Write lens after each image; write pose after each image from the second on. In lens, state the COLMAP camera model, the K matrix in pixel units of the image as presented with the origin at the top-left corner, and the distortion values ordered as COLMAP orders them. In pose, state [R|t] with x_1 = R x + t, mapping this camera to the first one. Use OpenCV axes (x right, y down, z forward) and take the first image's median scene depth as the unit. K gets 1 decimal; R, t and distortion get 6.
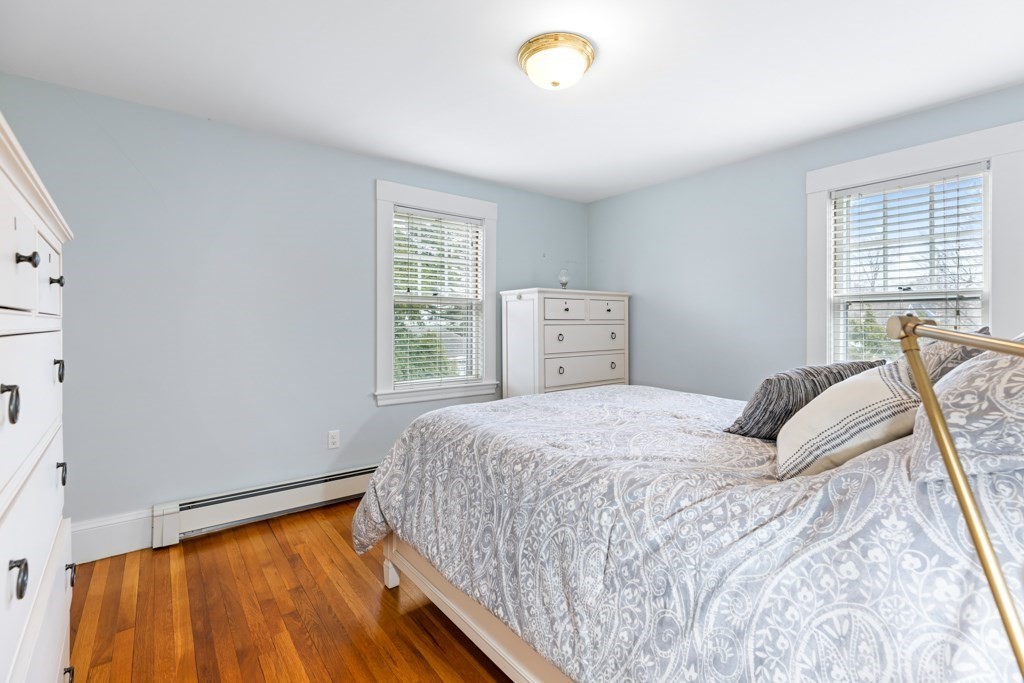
lens RADIAL K [[454.0, 0, 513.5], [0, 454.0, 331.4], [0, 0, 1]] dist [0.001521, -0.000011]
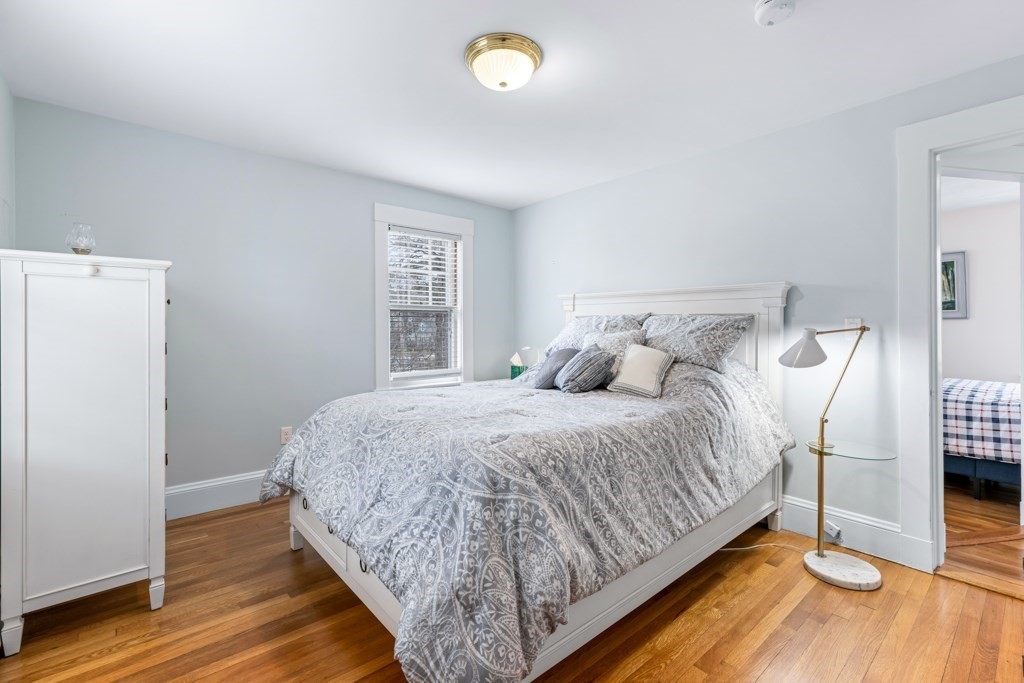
lens RADIAL K [[454.0, 0, 513.5], [0, 454.0, 331.4], [0, 0, 1]] dist [0.001521, -0.000011]
pose [[-0.045236, -0.007808, 0.998946, -1.172171], [0.017054, 0.999818, 0.008587, -0.020303], [-0.998831, 0.017424, -0.045095, 1.312942]]
